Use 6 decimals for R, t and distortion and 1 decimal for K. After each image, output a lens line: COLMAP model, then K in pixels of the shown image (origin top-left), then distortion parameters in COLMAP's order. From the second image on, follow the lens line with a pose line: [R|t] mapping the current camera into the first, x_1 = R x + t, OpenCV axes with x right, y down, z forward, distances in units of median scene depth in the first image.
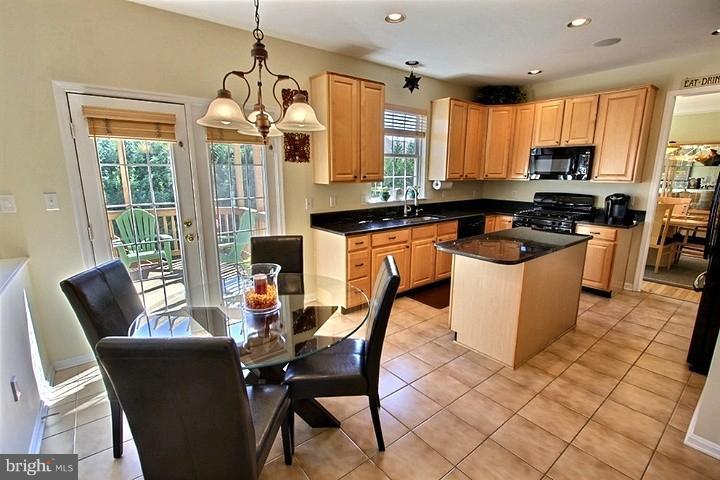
lens RADIAL K [[334.4, 0, 361.2], [0, 334.4, 241.4], [0, 0, 1]] dist [-0.004246, -0.000563]
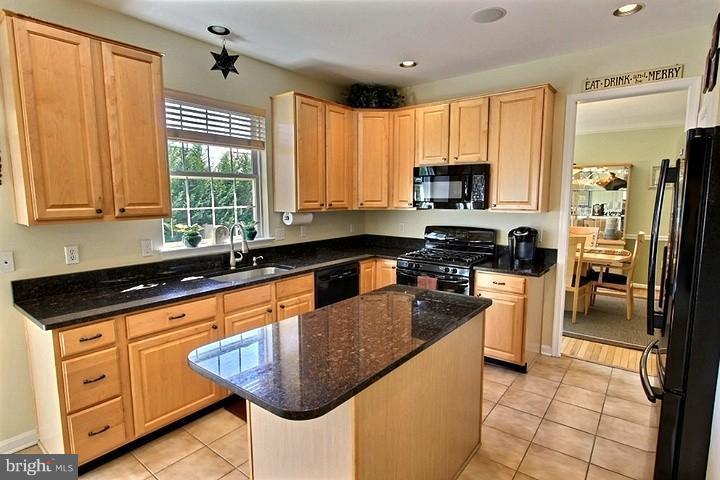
lens RADIAL K [[377.5, 0, 357.9], [0, 377.5, 241.3], [0, 0, 1]] dist [-0.003578, -0.000193]
pose [[0.973104, -0.031591, 0.228188, 0.207819], [0.052105, 0.995065, -0.084438, -0.056369], [-0.224394, 0.094057, 0.969949, 0.255220]]
